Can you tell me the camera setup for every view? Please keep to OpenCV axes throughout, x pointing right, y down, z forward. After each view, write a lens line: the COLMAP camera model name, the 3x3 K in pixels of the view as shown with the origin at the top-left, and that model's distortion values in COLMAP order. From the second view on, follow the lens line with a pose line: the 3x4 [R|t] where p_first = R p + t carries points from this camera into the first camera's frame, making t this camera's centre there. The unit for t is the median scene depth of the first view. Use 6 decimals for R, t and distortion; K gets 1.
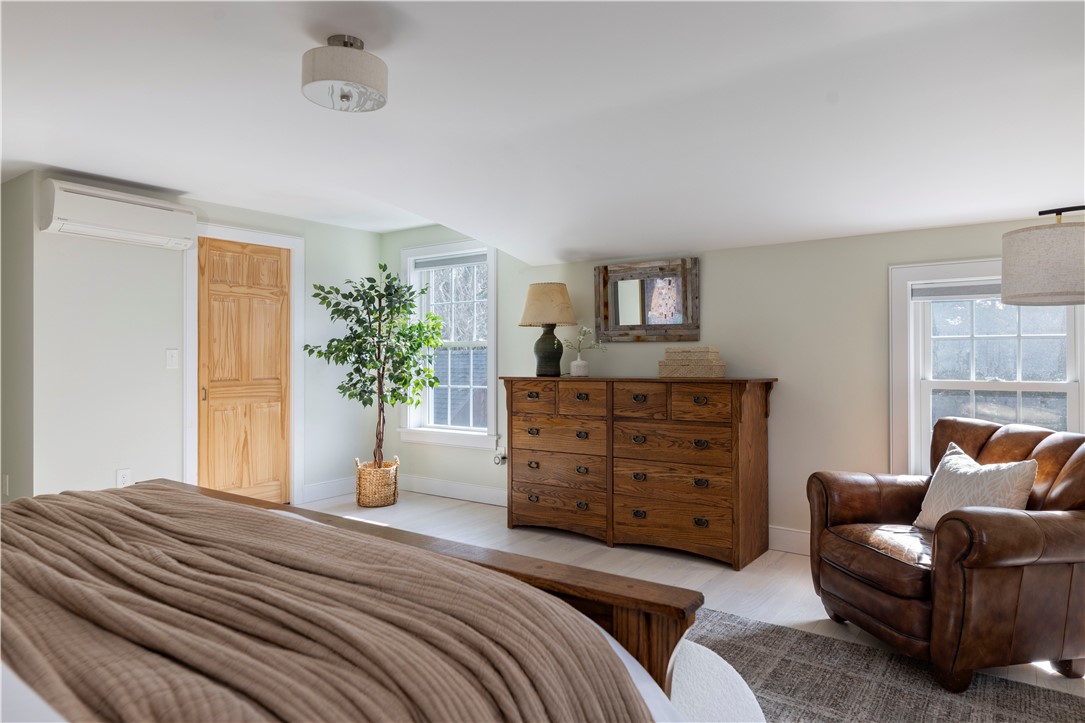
lens RADIAL K [[667.8, 0, 543.0], [0, 667.8, 355.6], [0, 0, 1]] dist [0.005574, 0.000408]
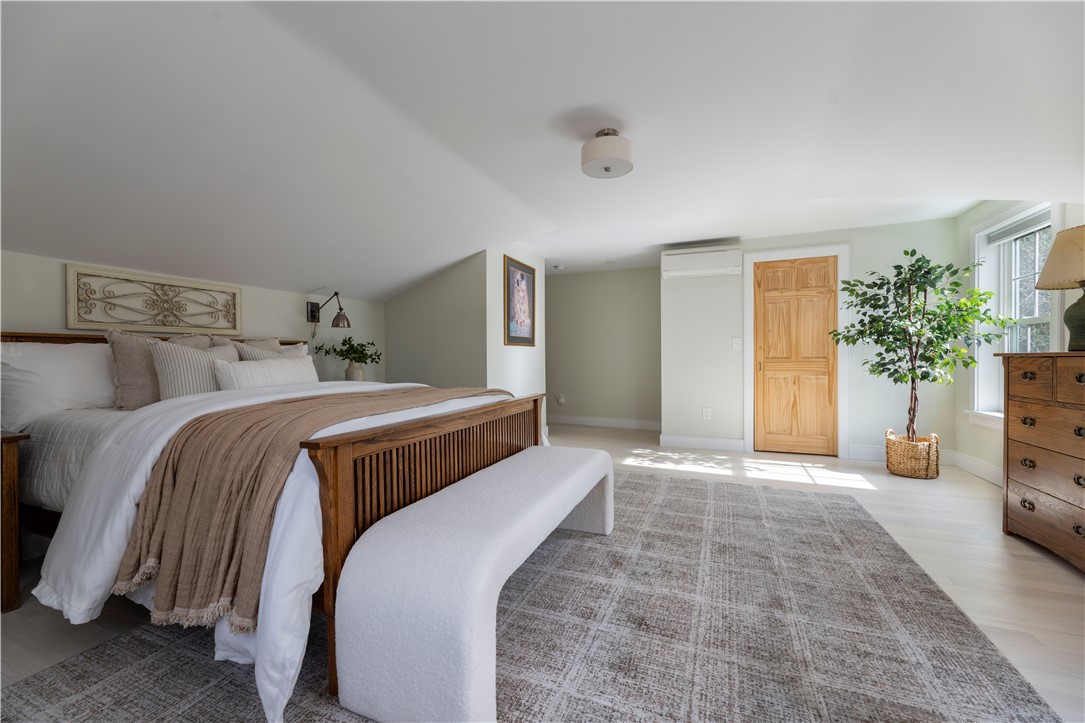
lens RADIAL K [[434.1, 0, 539.4], [0, 434.1, 365.5], [0, 0, 1]] dist [0.001127, -0.000058]
pose [[0.235861, 0.020090, -0.971579, 0.300204], [0.008338, 0.999708, 0.022695, 0.026324], [0.971751, -0.013454, 0.235625, 0.268081]]
